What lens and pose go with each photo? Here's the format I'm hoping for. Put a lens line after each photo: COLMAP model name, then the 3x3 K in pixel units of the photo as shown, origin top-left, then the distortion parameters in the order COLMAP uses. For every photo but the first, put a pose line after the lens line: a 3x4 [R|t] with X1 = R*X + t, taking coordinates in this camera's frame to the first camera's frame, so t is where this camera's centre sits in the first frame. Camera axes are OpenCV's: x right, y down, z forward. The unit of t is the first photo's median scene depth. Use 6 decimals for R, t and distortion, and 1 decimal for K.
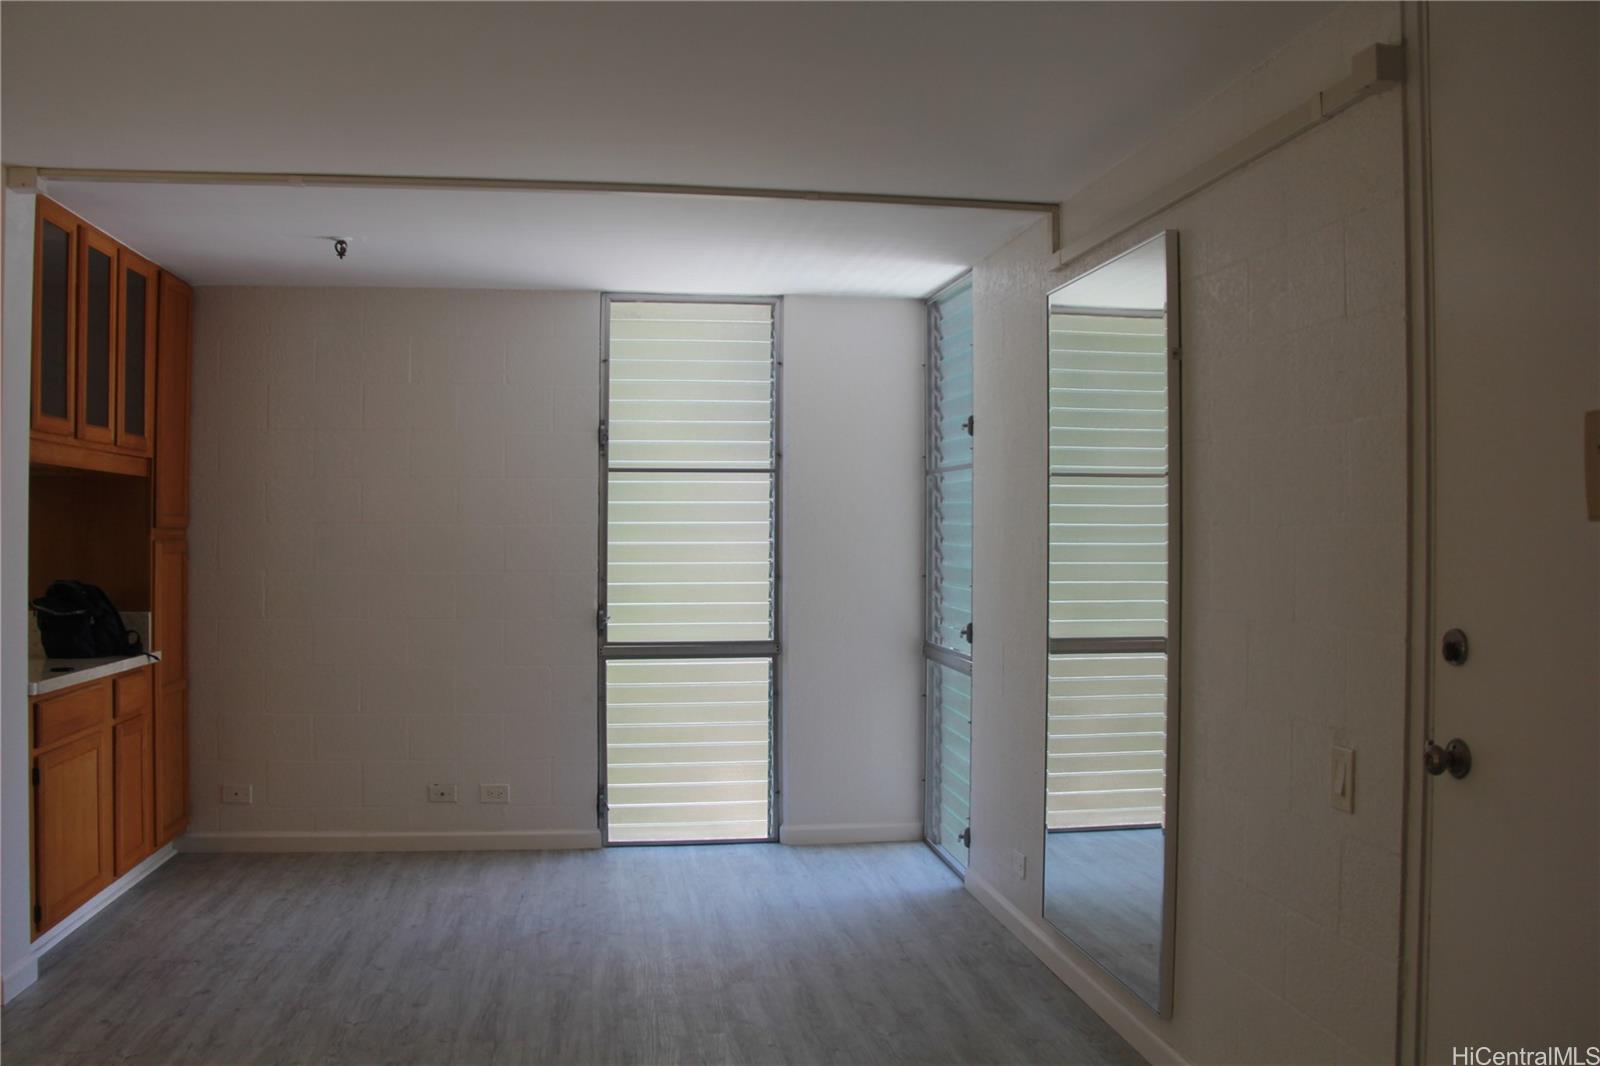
lens RADIAL K [[1347.6, 0, 791.0], [0, 1347.6, 526.6], [0, 0, 1]] dist [-0.188290, 0.155130]
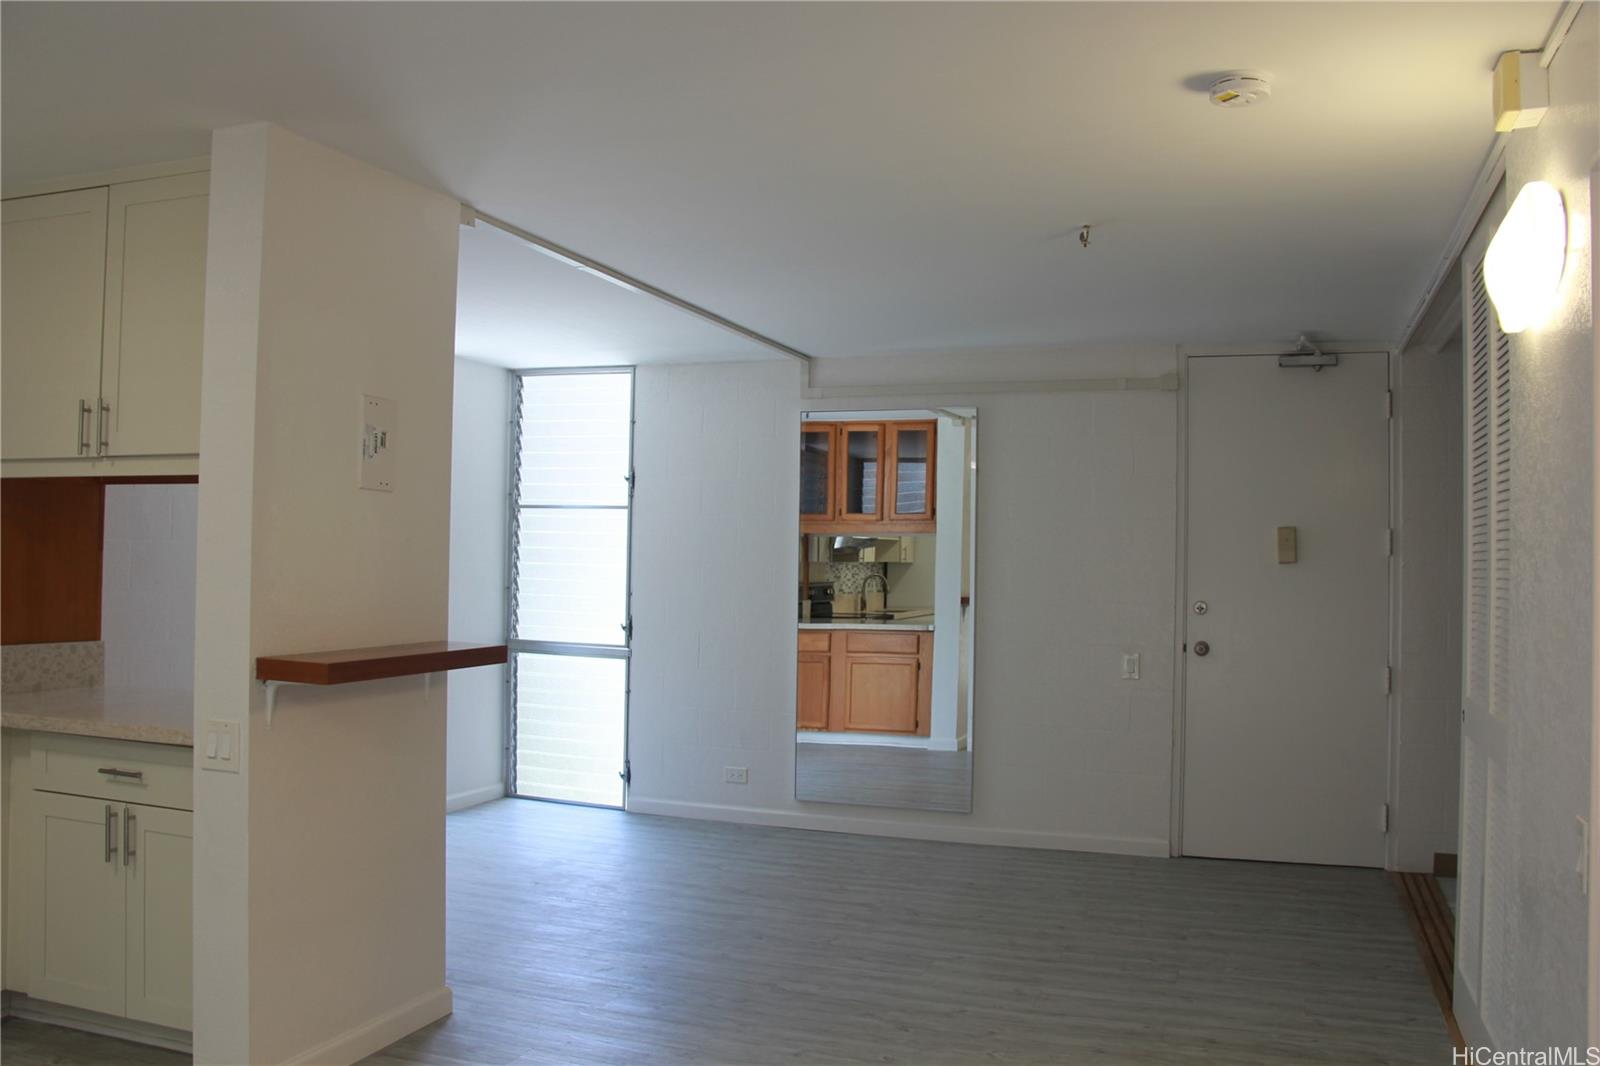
lens RADIAL K [[1347.6, 0, 807.0], [0, 1347.6, 523.1], [0, 0, 1]] dist [-0.188290, 0.155130]
pose [[0.479102, 0.028377, 0.877301, -0.968554], [-0.019809, 0.999572, -0.021514, -0.003377], [-0.877536, -0.007071, 0.479459, 0.163128]]
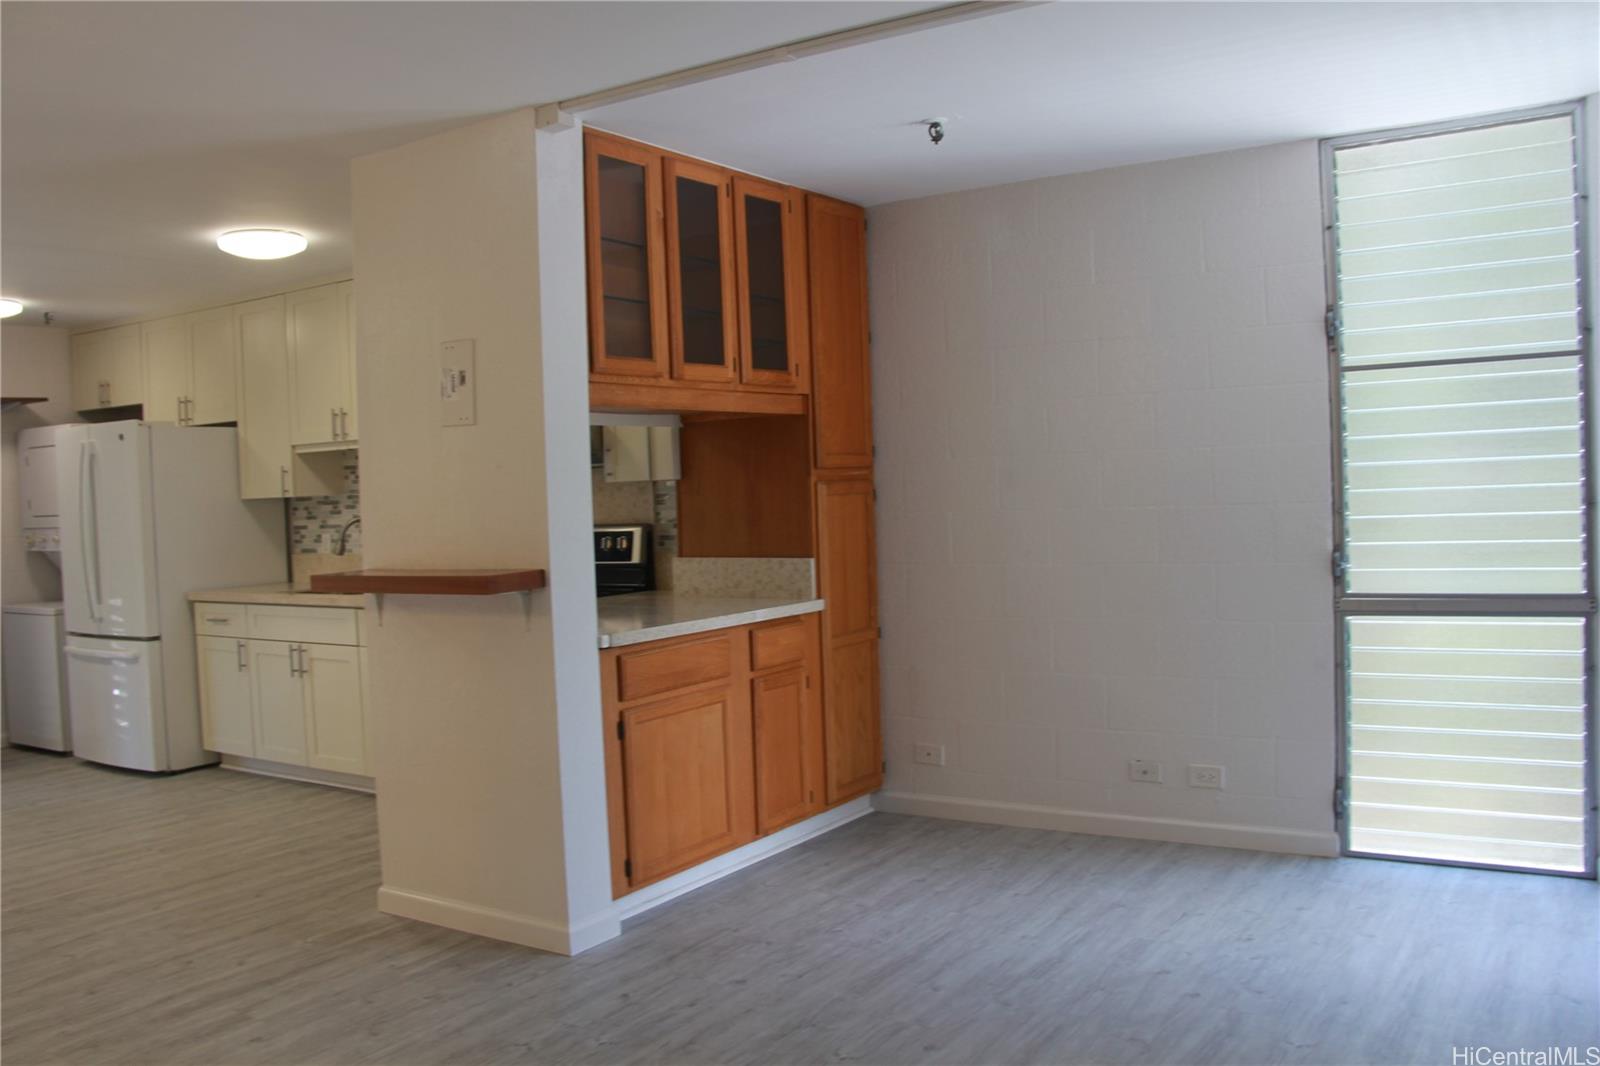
lens RADIAL K [[1347.6, 0, 791.2], [0, 1347.6, 524.1], [0, 0, 1]] dist [-0.188290, 0.155130]
pose [[0.743912, -0.012350, -0.668164, 0.138229], [0.045122, 0.998476, 0.031783, 0.008950], [0.666753, -0.053793, 0.743335, 0.249014]]
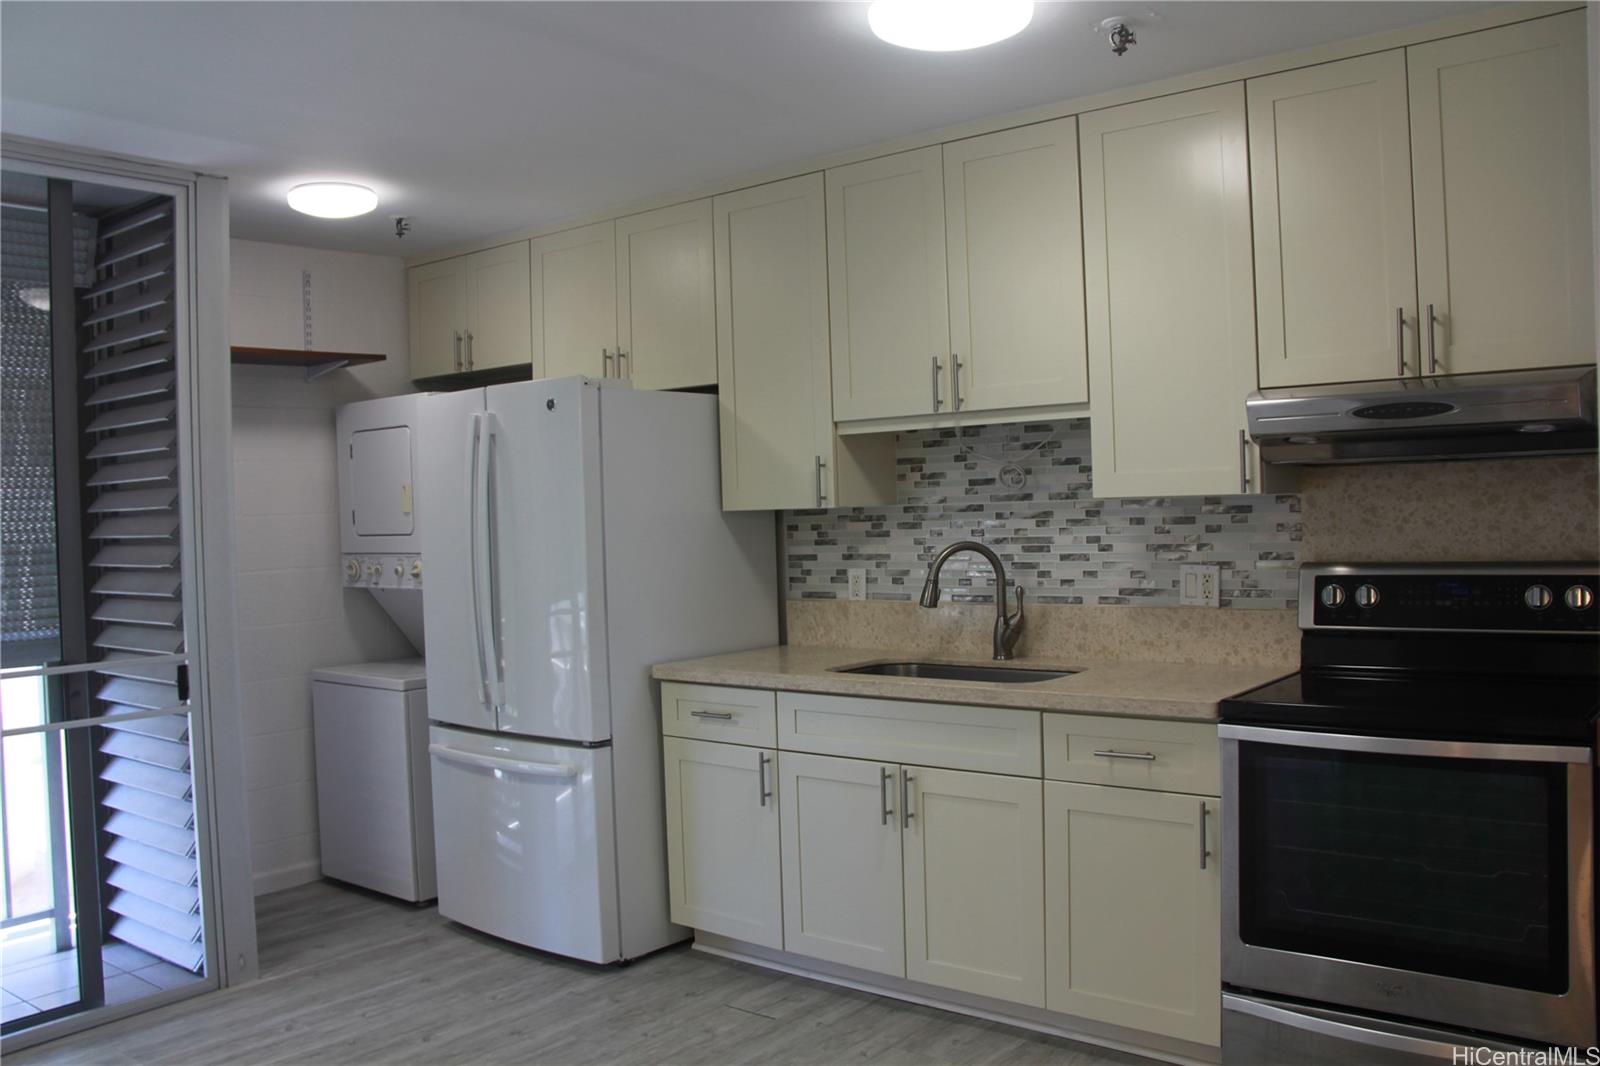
lens RADIAL K [[1347.6, 0, 794.1], [0, 1347.6, 527.0], [0, 0, 1]] dist [-0.188290, 0.155130]
pose [[0.673899, -0.015858, -0.738653, -0.482774], [0.038401, 0.999170, 0.013584, 0.001246], [0.737824, -0.037519, 0.673949, 0.328098]]
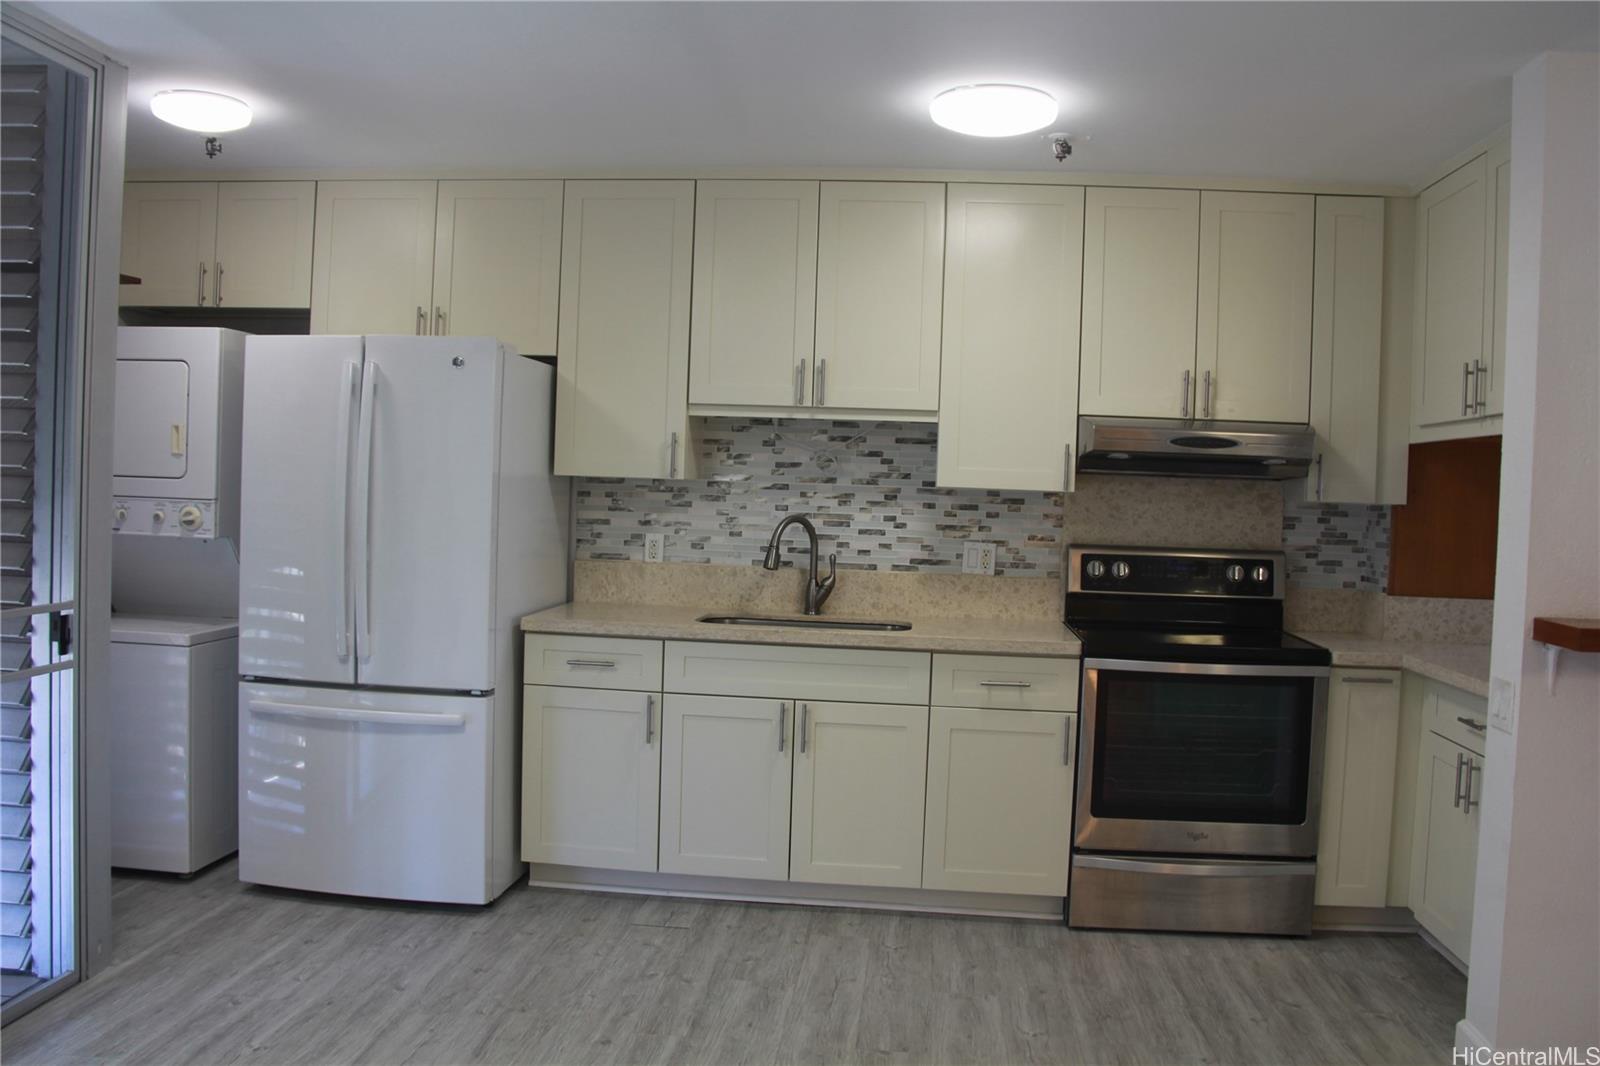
lens RADIAL K [[1347.6, 0, 790.3], [0, 1347.6, 527.4], [0, 0, 1]] dist [-0.188290, 0.155130]
pose [[0.968984, 0.035875, -0.244508, -0.746811], [-0.028097, 0.998984, 0.035226, 0.000093], [0.245523, -0.027263, 0.969007, 0.047477]]
